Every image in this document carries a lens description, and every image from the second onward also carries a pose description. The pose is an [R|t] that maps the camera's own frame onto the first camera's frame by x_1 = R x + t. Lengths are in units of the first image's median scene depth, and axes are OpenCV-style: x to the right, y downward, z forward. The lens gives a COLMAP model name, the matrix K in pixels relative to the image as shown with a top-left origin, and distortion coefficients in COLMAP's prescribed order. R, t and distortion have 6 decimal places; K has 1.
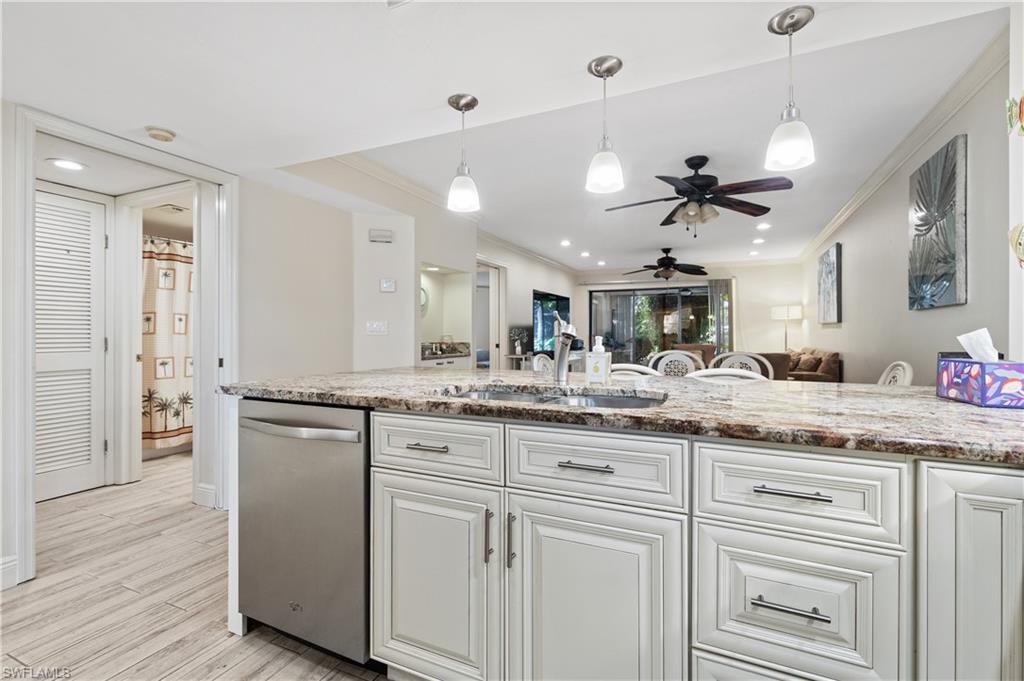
lens RADIAL K [[463.3, 0, 510.4], [0, 463.3, 336.7], [0, 0, 1]] dist [0.002489, 0.000833]
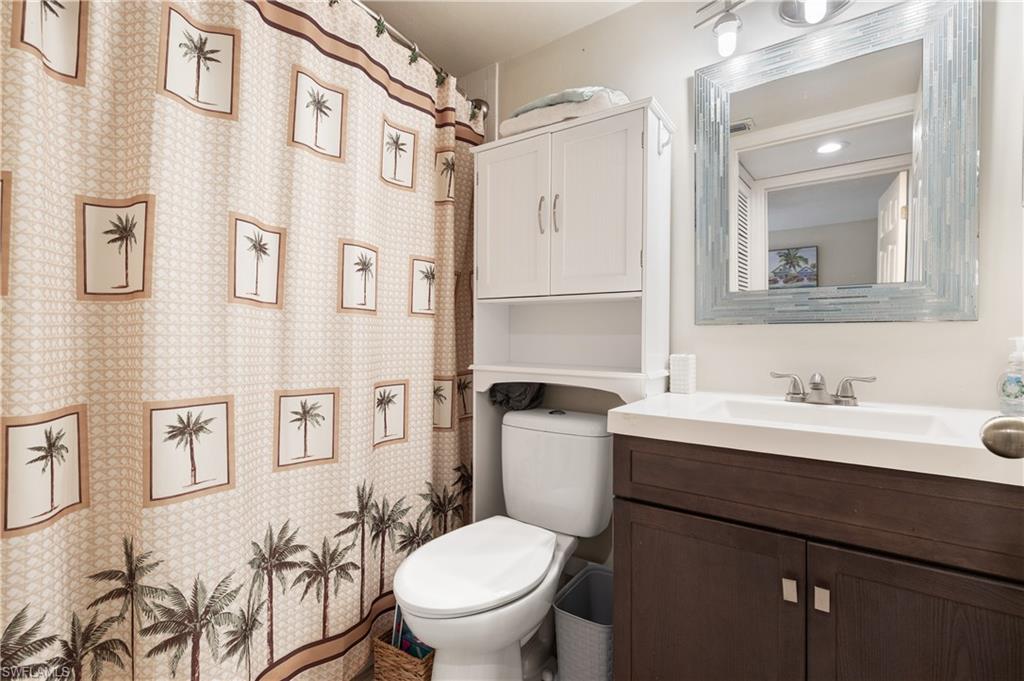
lens RADIAL K [[463.3, 0, 510.4], [0, 463.3, 336.7], [0, 0, 1]] dist [0.002489, 0.000833]
pose [[0.984699, -0.002625, -0.174241, -0.545376], [0.001773, 0.999986, -0.005044, 0.013956], [0.174252, 0.004658, 0.984690, 0.793950]]
